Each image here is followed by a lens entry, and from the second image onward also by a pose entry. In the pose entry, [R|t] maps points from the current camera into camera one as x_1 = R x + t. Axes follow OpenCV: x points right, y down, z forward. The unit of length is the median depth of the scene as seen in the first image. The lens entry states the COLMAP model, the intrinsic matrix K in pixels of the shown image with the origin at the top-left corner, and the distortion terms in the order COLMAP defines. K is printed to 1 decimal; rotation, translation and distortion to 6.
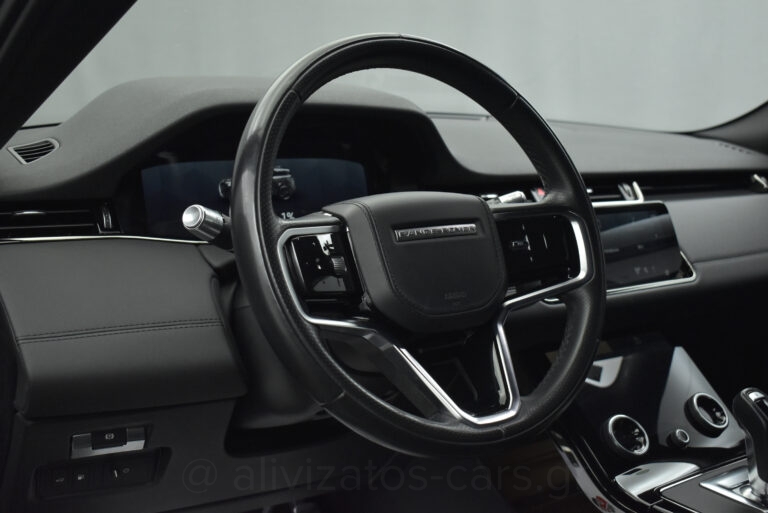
lens RADIAL K [[877.6, 0, 384.0], [0, 877.6, 256.5], [0, 0, 1]] dist [-0.073843, -0.014612]
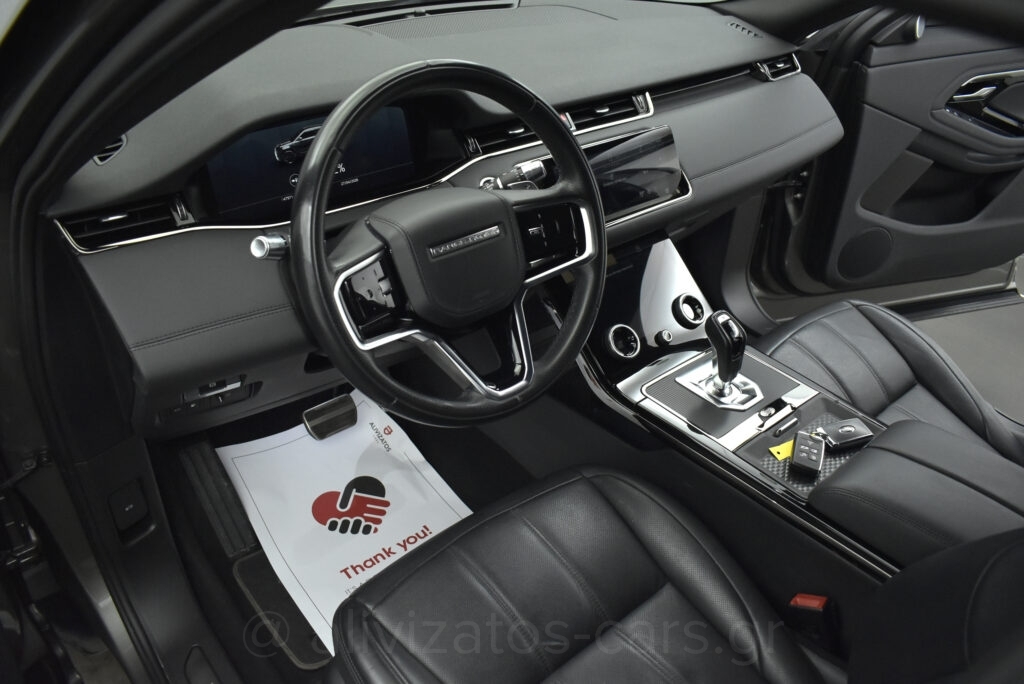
lens RADIAL K [[796.1, 0, 508.8], [0, 796.1, 329.5], [0, 0, 1]] dist [-0.099837, 0.009883]
pose [[0.996023, -0.042477, 0.078319, 0.026061], [0.007738, 0.916955, 0.398915, -0.321779], [-0.088760, -0.396723, 0.913637, -0.045135]]
